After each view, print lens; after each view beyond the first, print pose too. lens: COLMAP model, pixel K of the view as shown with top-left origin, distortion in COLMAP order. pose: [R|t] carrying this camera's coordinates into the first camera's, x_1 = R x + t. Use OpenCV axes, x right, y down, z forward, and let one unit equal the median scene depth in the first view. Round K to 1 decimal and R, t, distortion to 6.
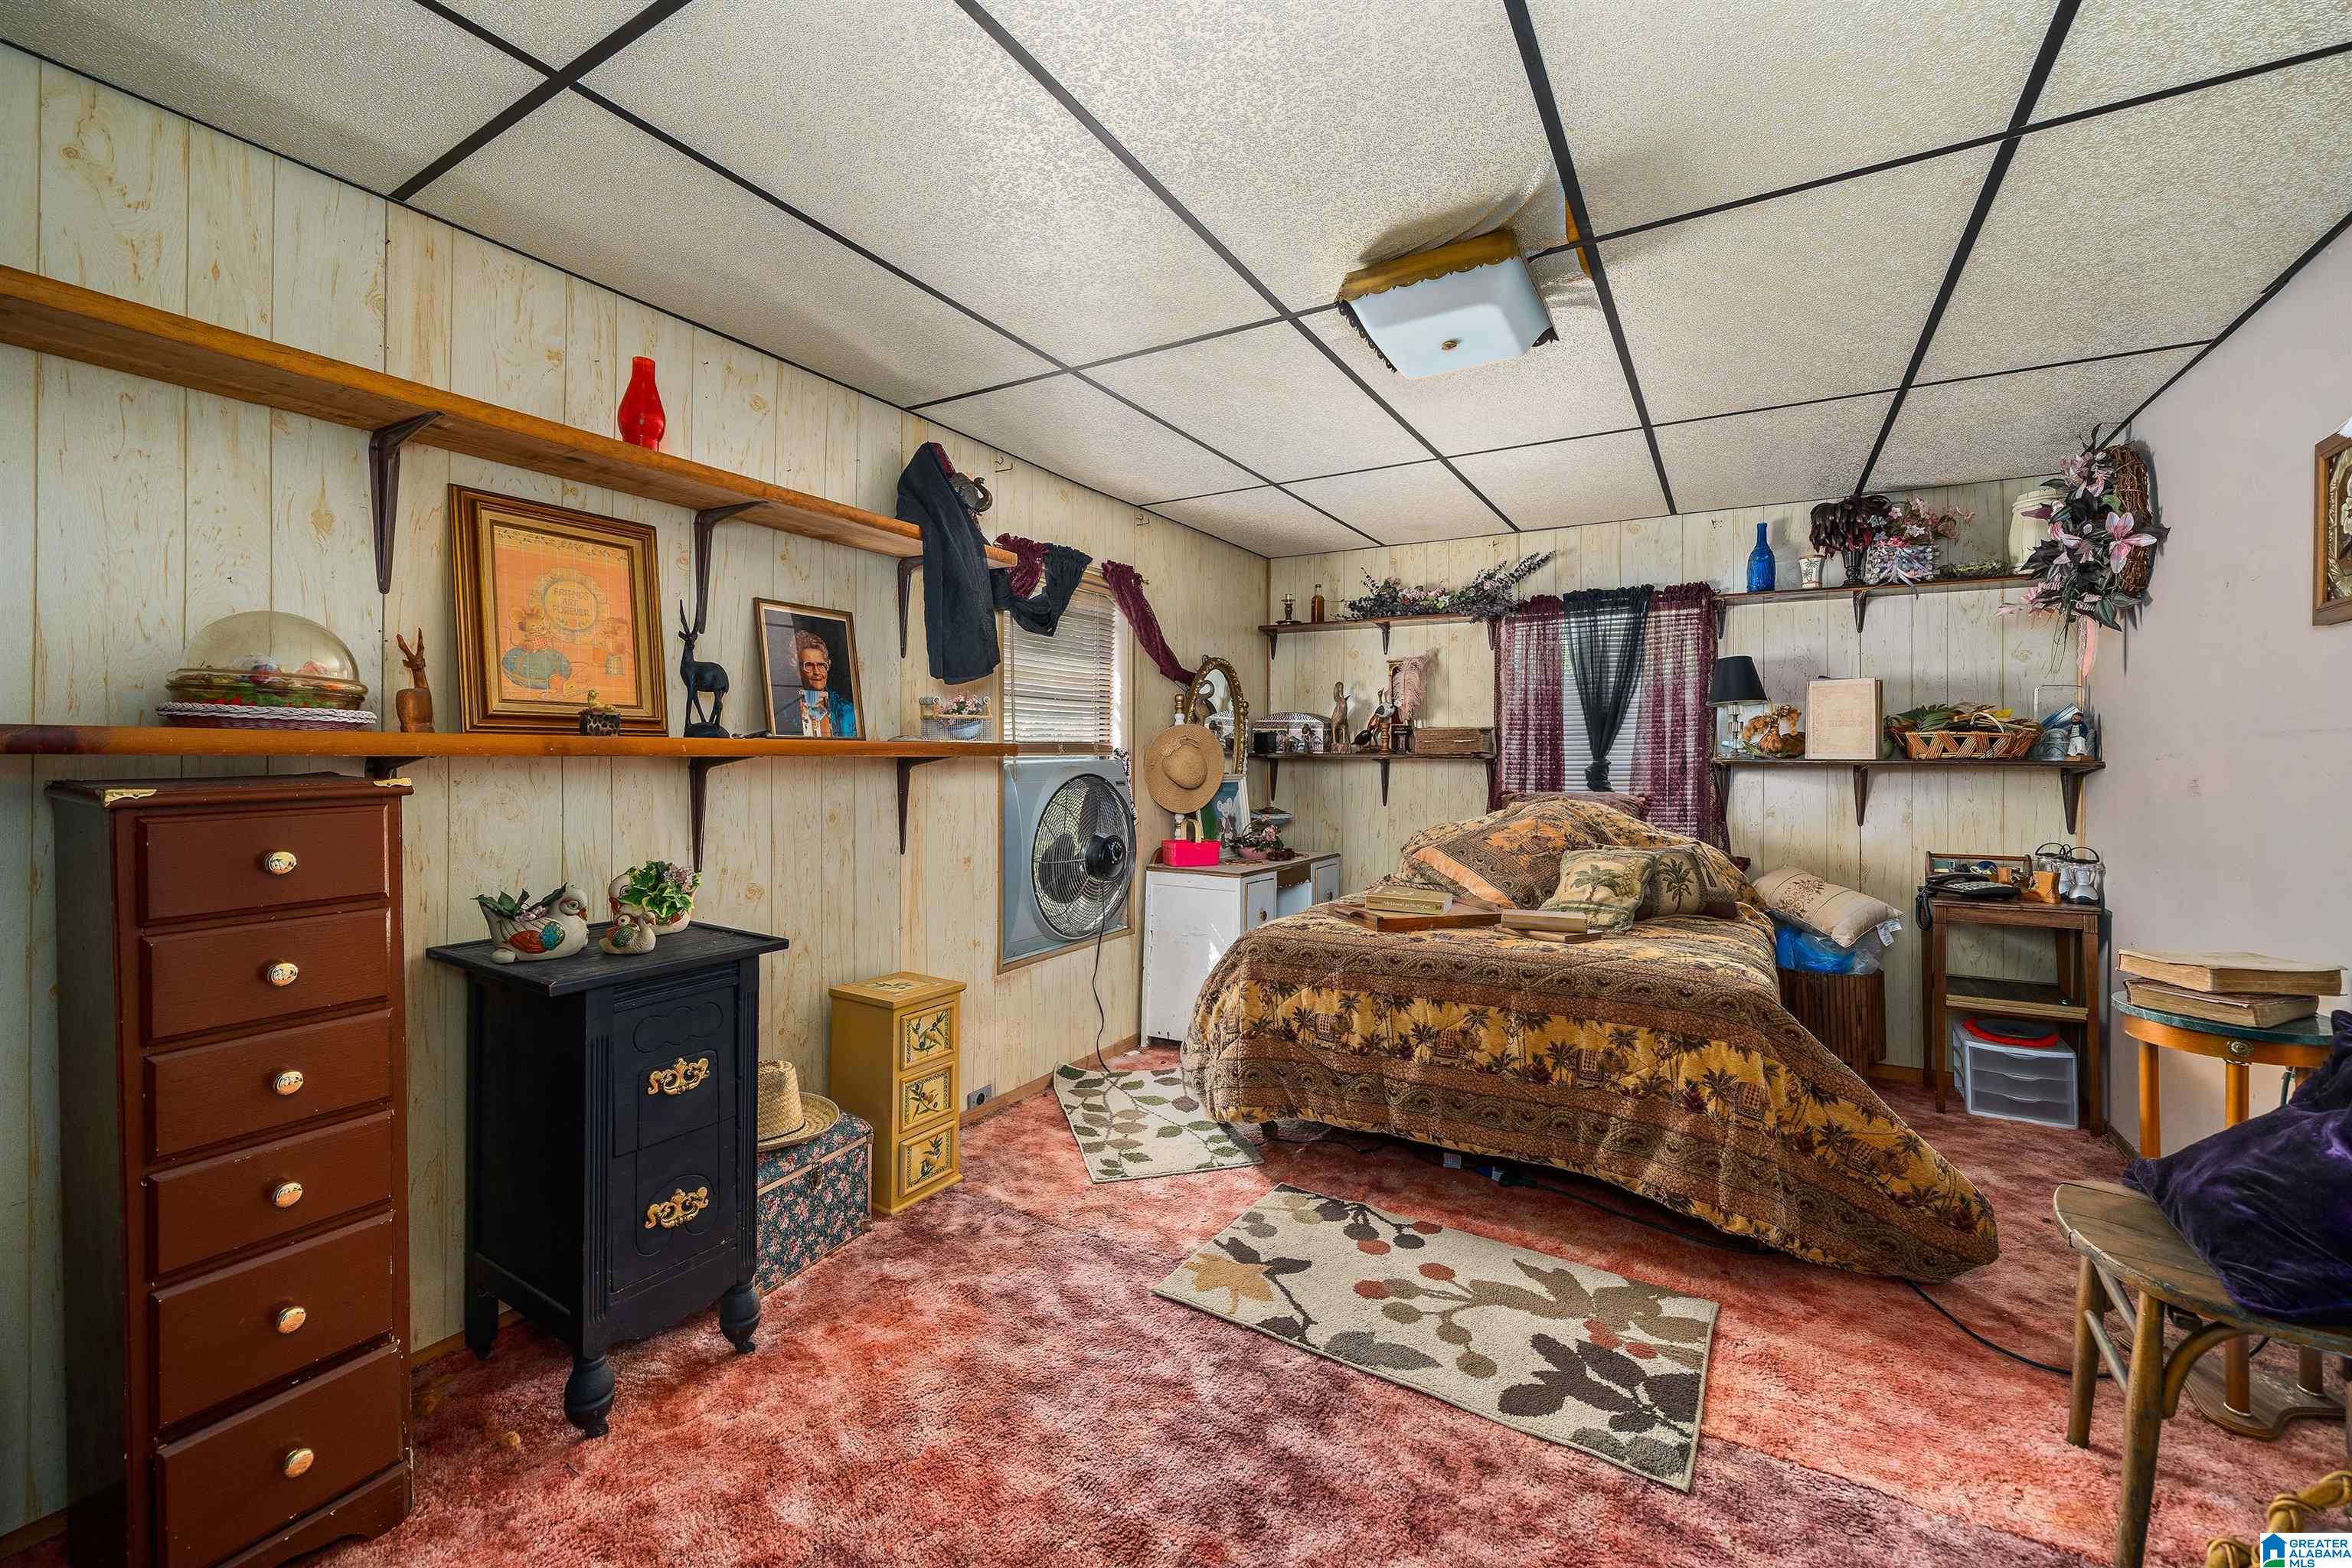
lens RADIAL K [[946.1, 0, 1177.3], [0, 946.1, 762.4], [0, 0, 1]] dist [-0.003461, -0.000209]
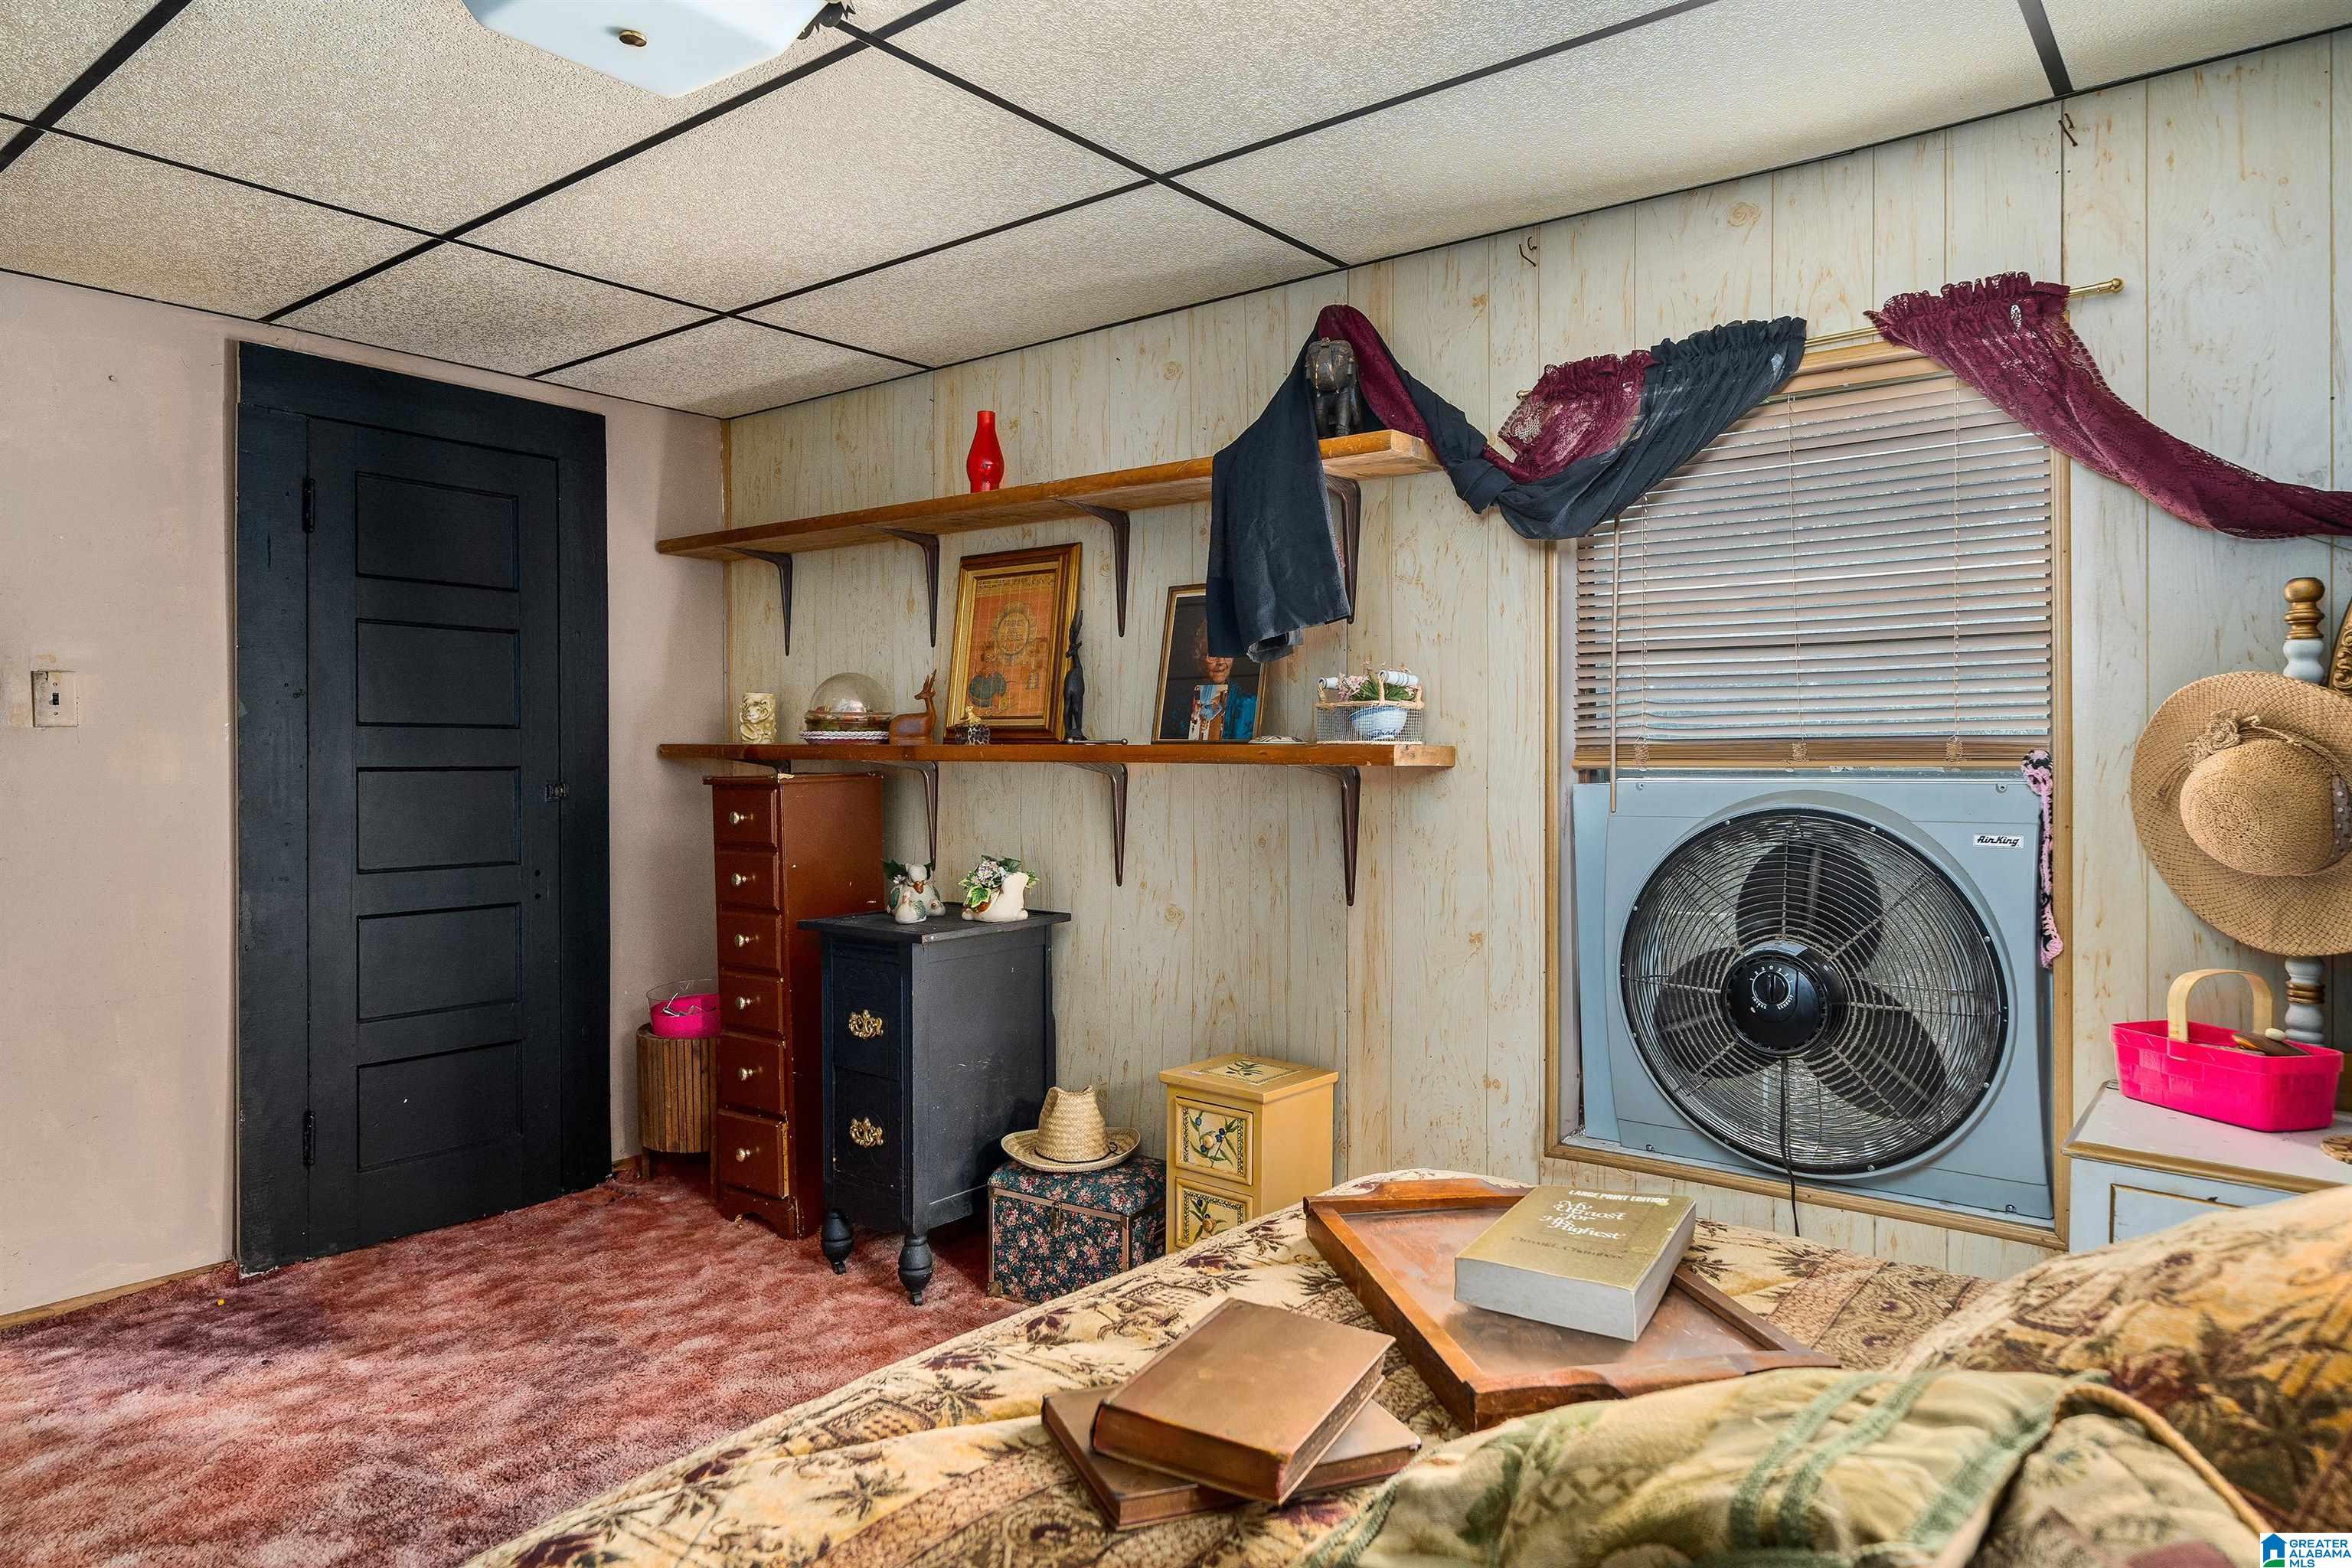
lens RADIAL K [[1435.1, 0, 1180.2], [0, 1435.1, 770.2], [0, 0, 1]] dist [0.004295, -0.000150]
pose [[-0.126298, 0.009626, -0.991946, 0.870032], [-0.013137, 0.999849, 0.011376, -0.014997], [0.991905, 0.014468, -0.126153, 1.132176]]
